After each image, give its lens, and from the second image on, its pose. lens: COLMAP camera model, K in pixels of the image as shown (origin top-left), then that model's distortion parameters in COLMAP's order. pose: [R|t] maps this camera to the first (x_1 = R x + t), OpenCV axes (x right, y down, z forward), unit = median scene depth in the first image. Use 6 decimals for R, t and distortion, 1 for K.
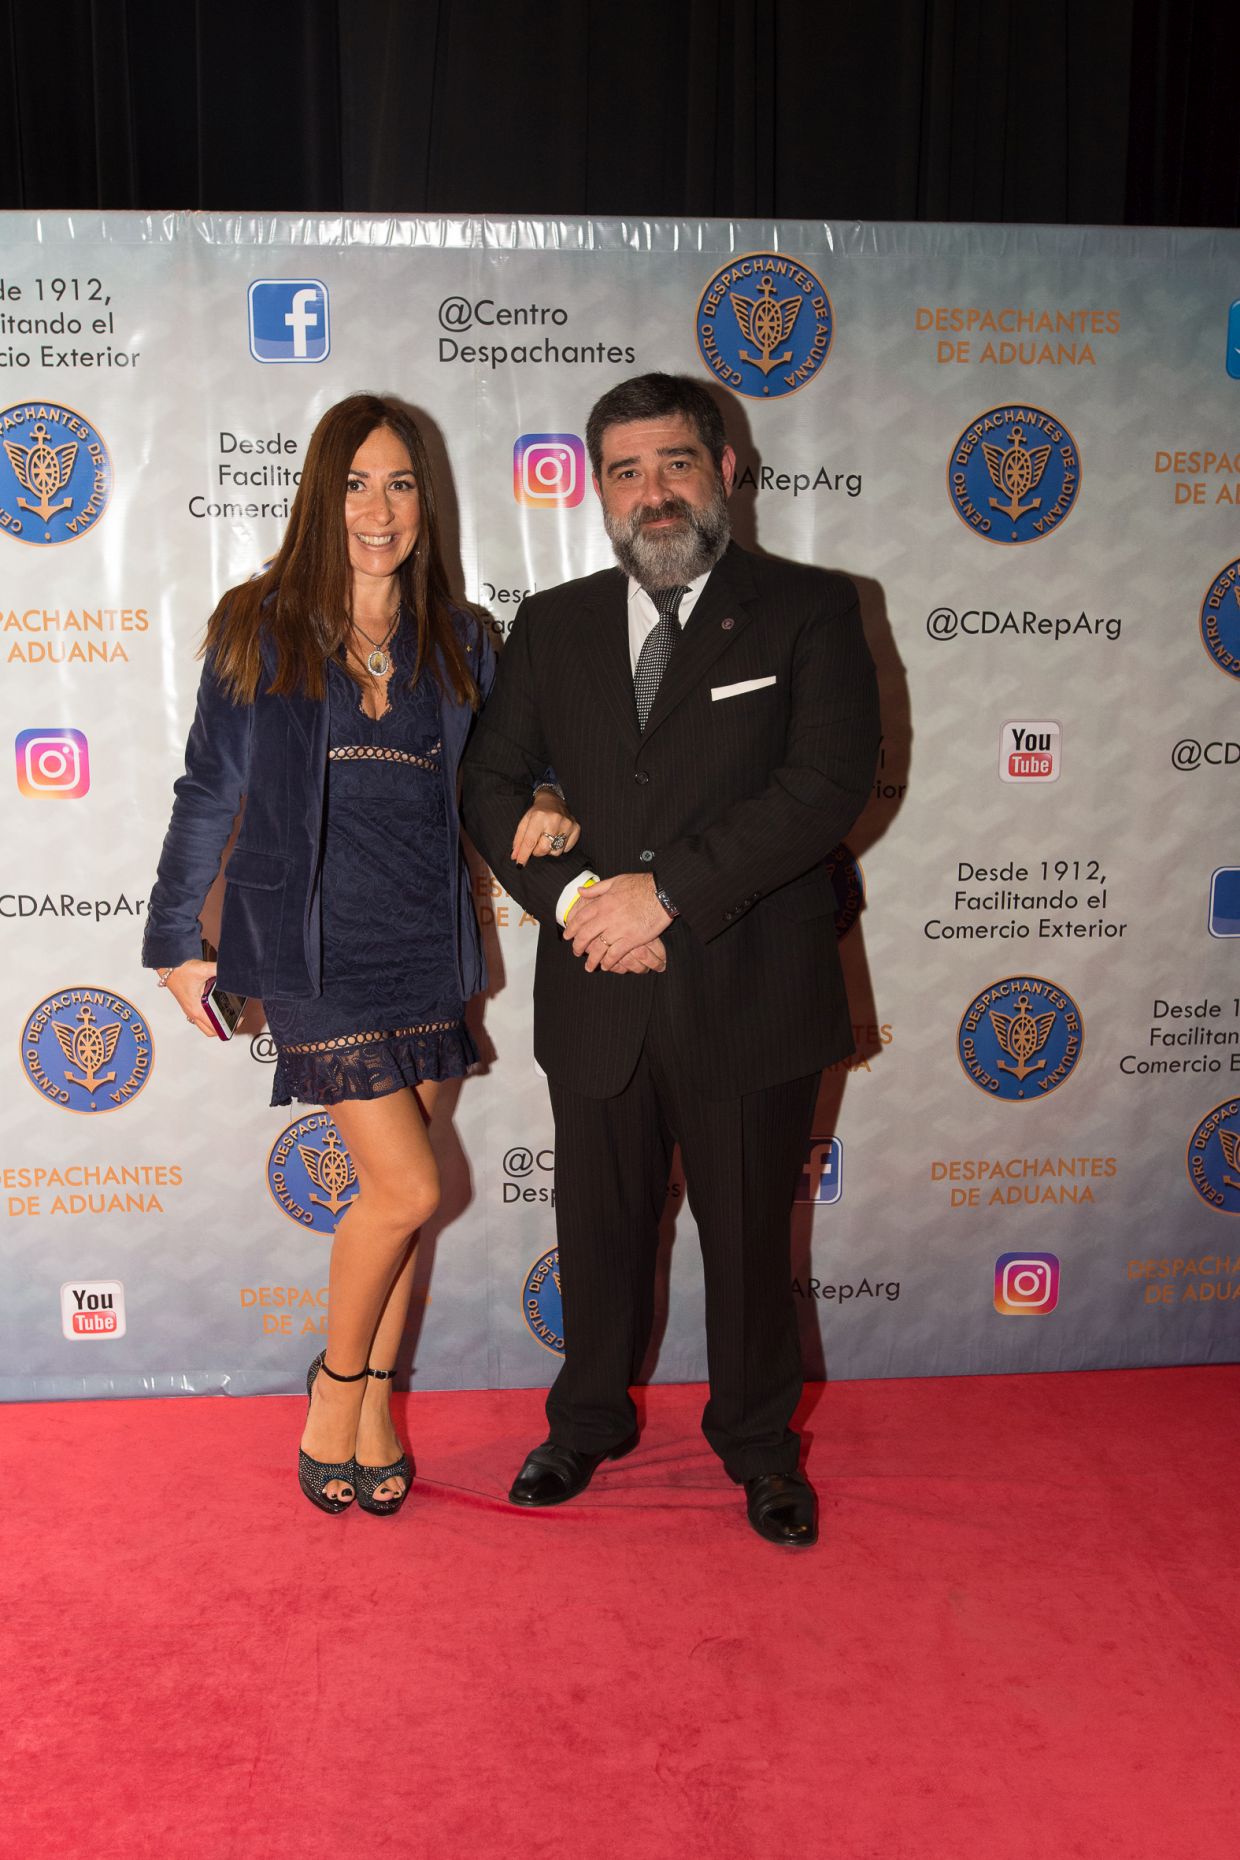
lens RADIAL K [[1706.4, 0, 618.4], [0, 1706.4, 938.4], [0, 0, 1]] dist [-0.026161, 0.000000]
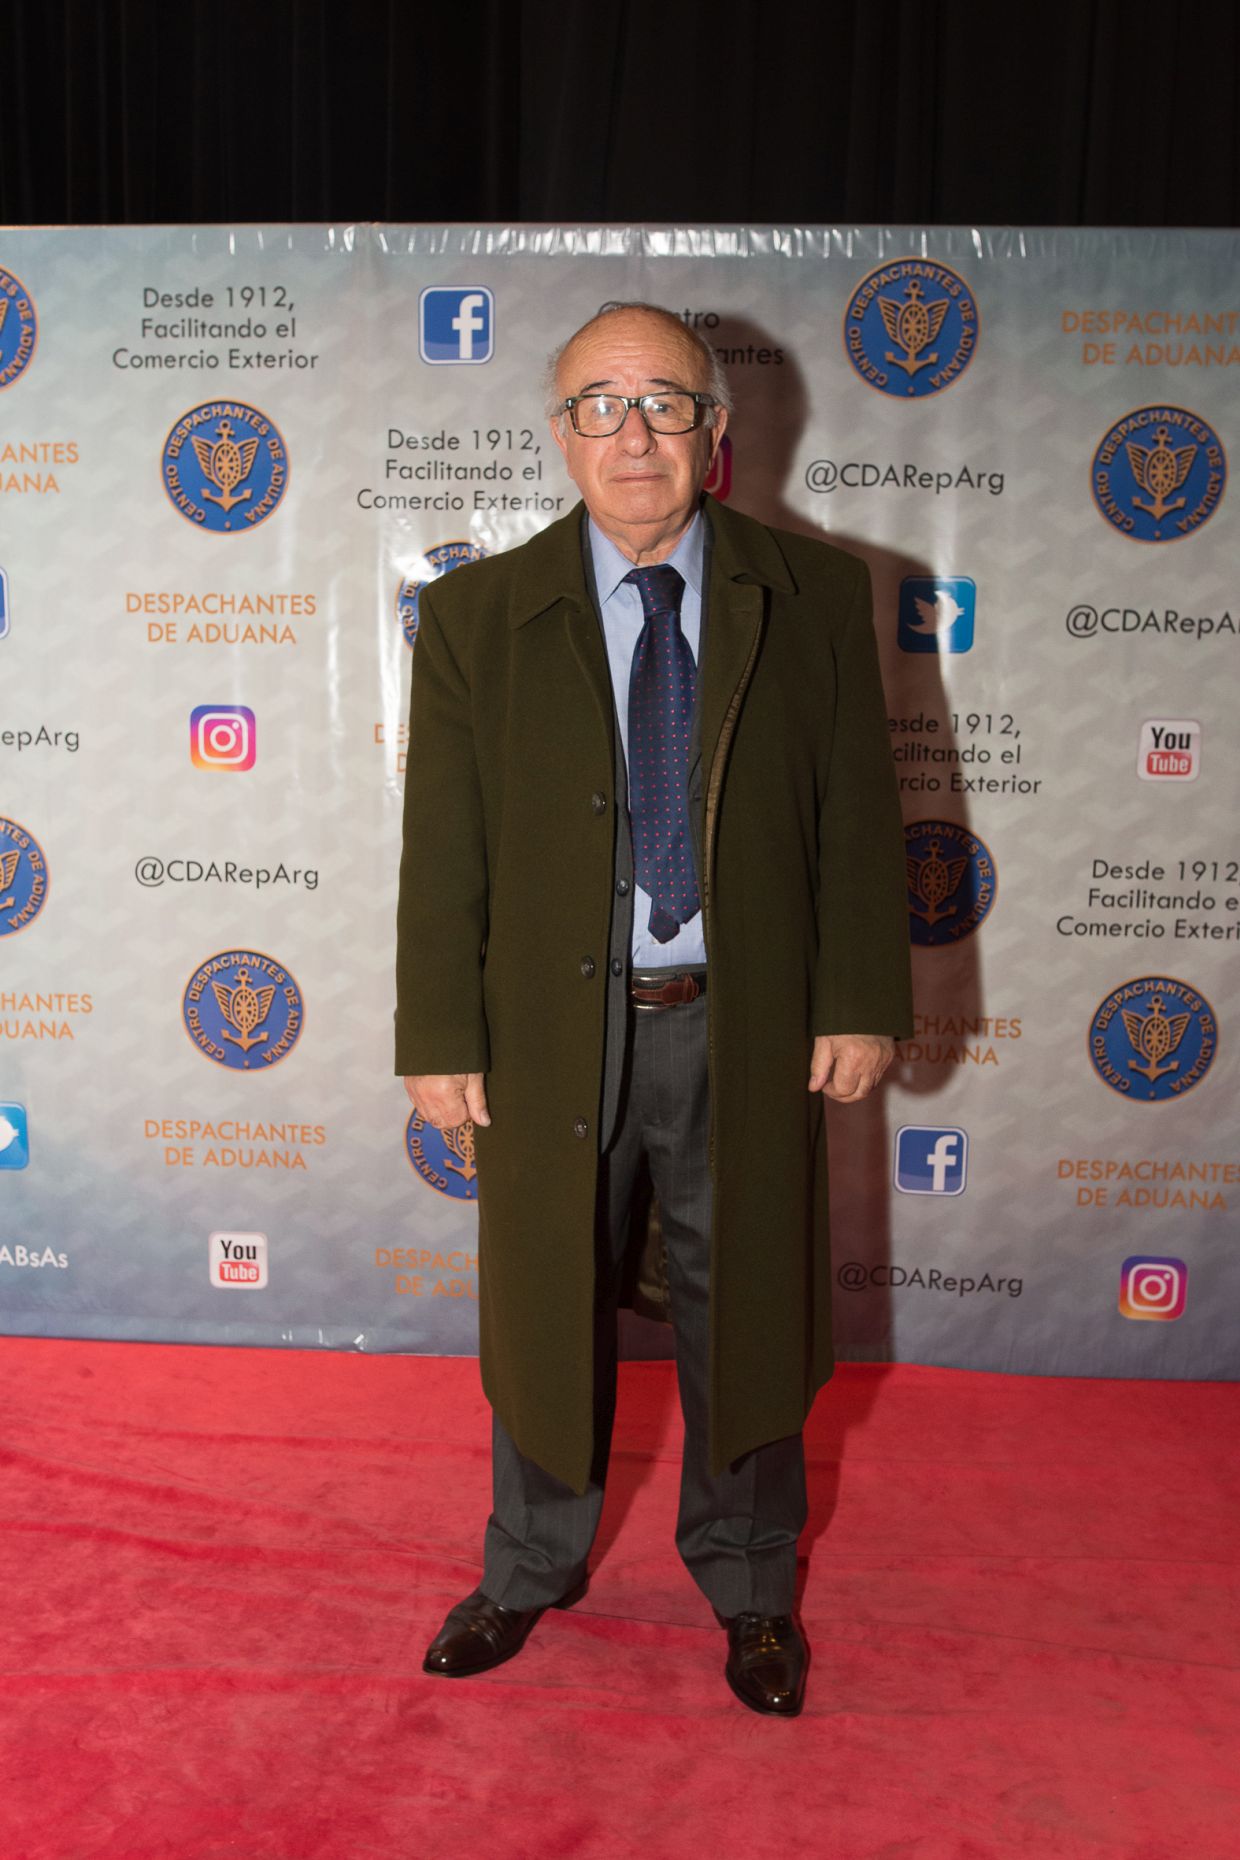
lens RADIAL K [[1706.4, 0, 611.4], [0, 1706.4, 942.7], [0, 0, 1]] dist [-0.026161, 0.000000]
pose [[0.992365, 0.035967, -0.117975, 0.039504], [-0.039695, 0.998779, -0.029405, 0.047105], [0.116773, 0.033863, 0.992581, -0.028149]]
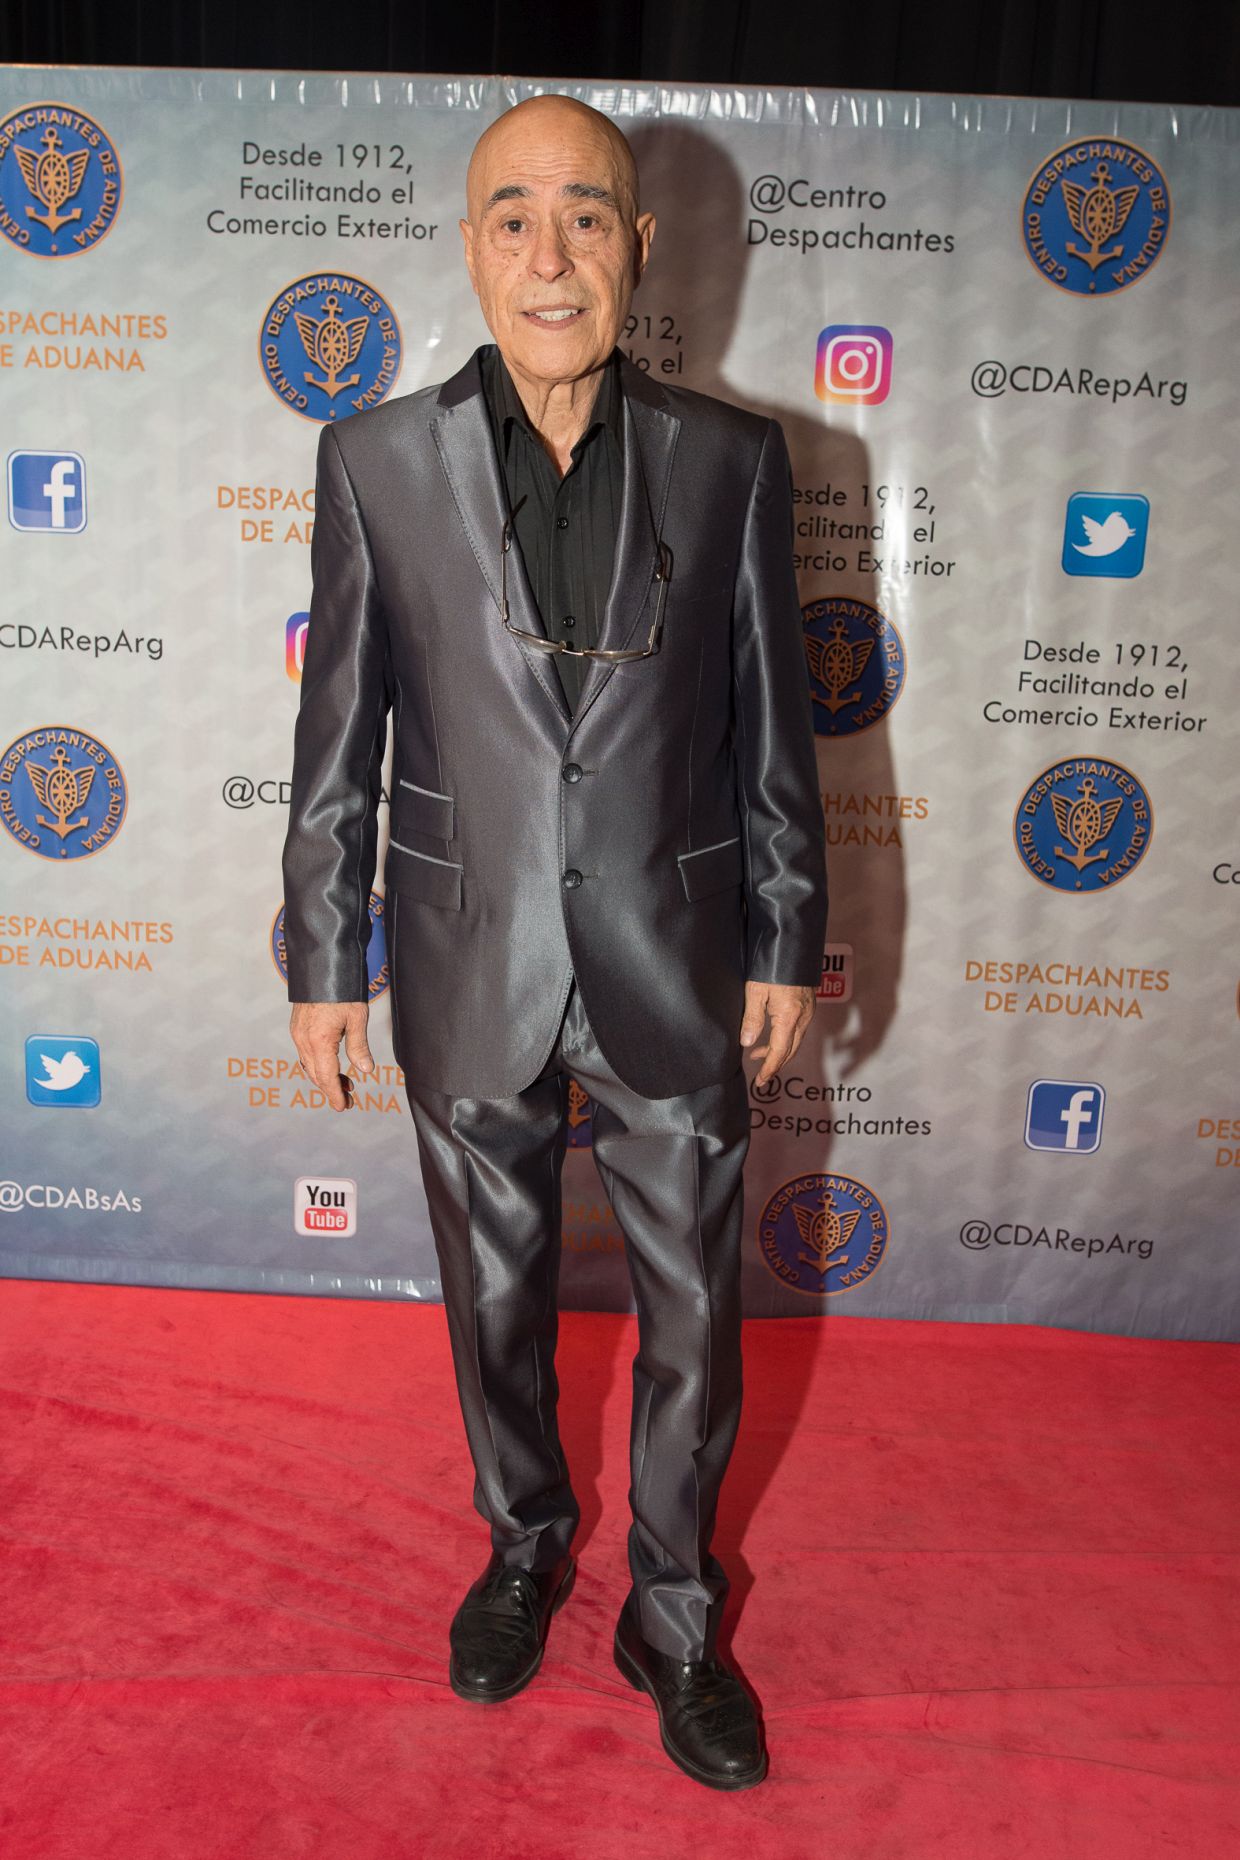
lens RADIAL K [[1706.4, 0, 605.3], [0, 1706.4, 947.8], [0, 0, 1]] dist [-0.026161, 0.000000]
pose [[0.994195, 0.063593, -0.086786, -0.074229], [-0.060220, 0.997345, 0.040955, 0.018784], [0.089160, -0.035491, 0.995385, 0.031642]]
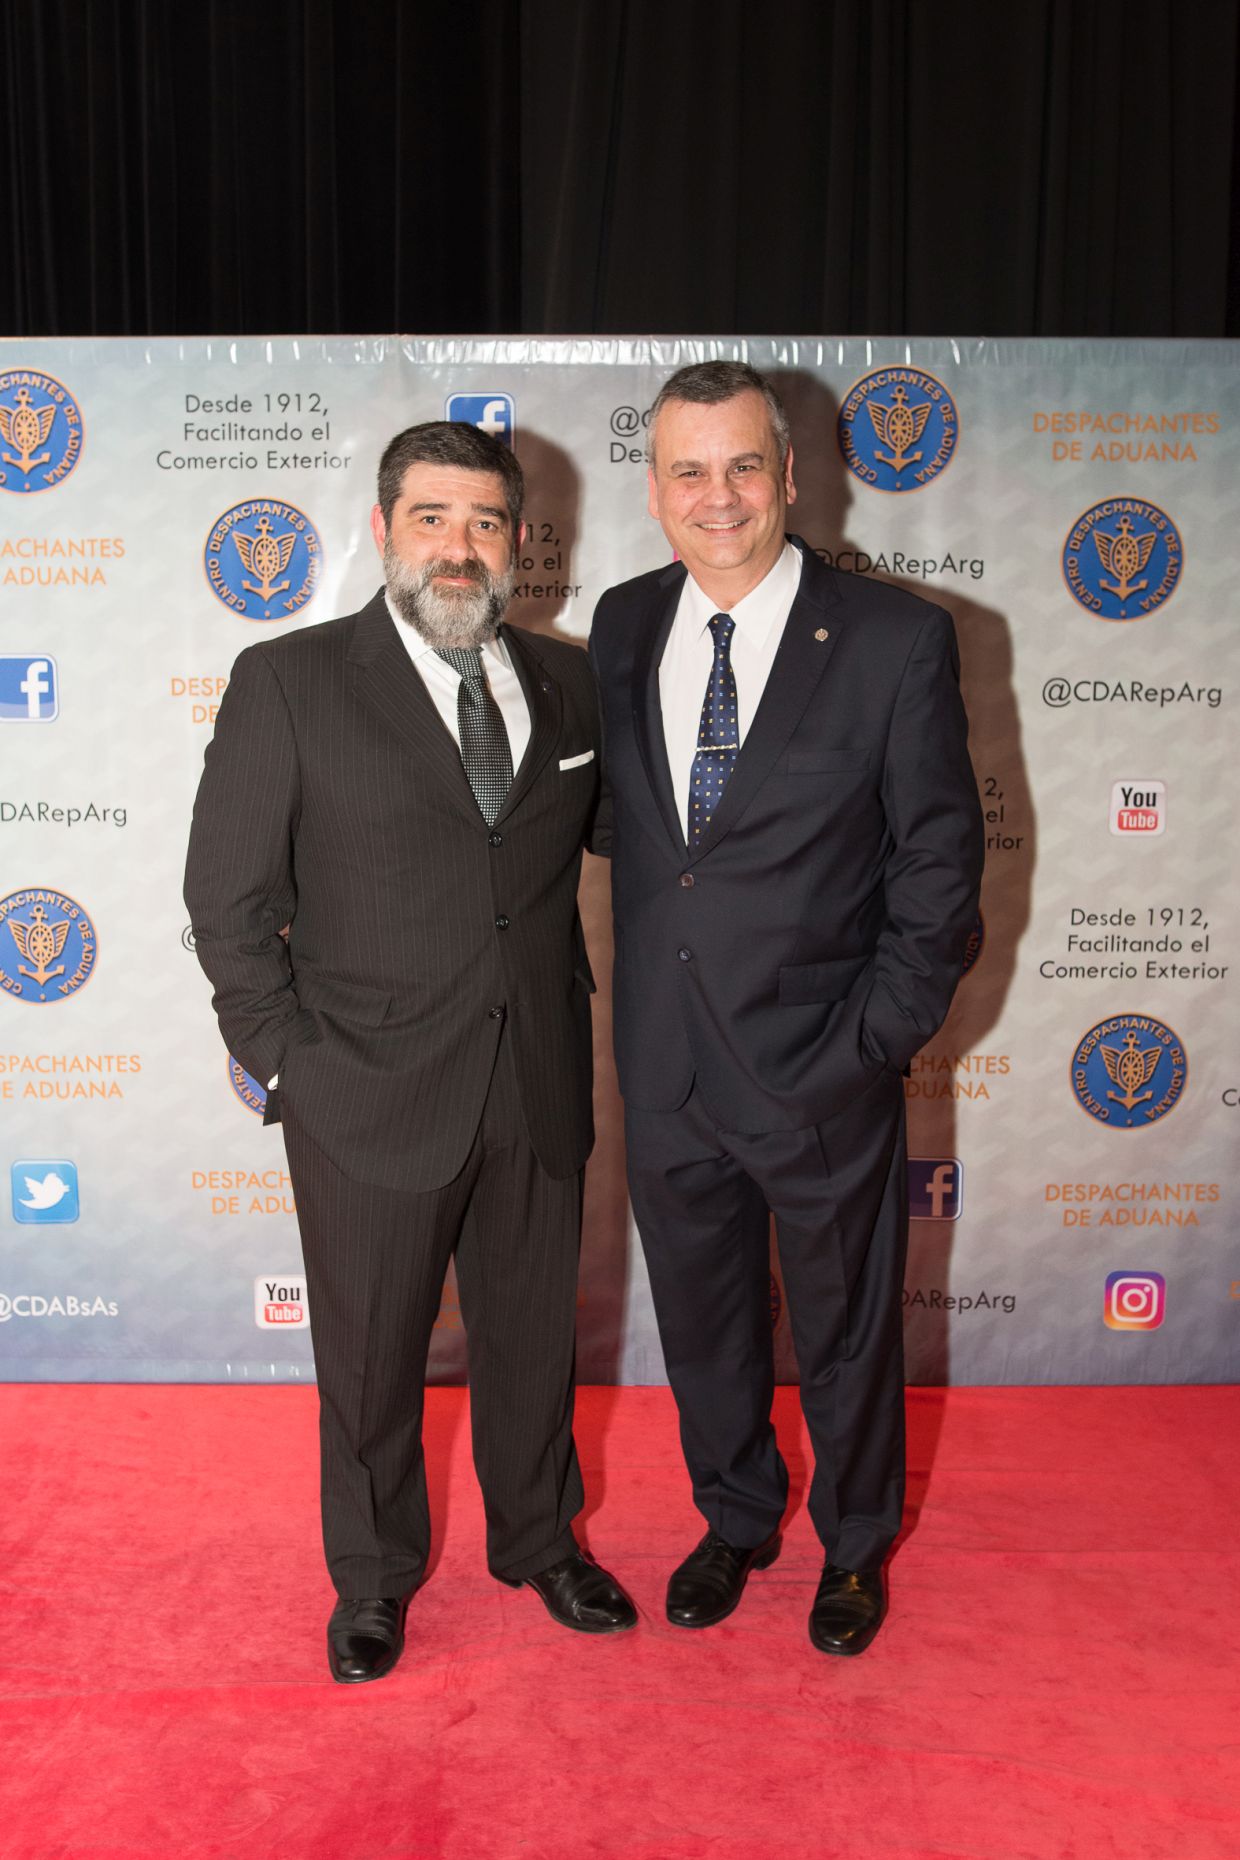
lens RADIAL K [[1706.4, 0, 605.0], [0, 1706.4, 933.8], [0, 0, 1]] dist [-0.026161, 0.000000]
pose [[0.997625, 0.011388, -0.067932, -0.026573], [-0.014944, 0.998531, -0.052073, 0.034838], [0.067239, 0.052964, 0.996330, -0.117288]]
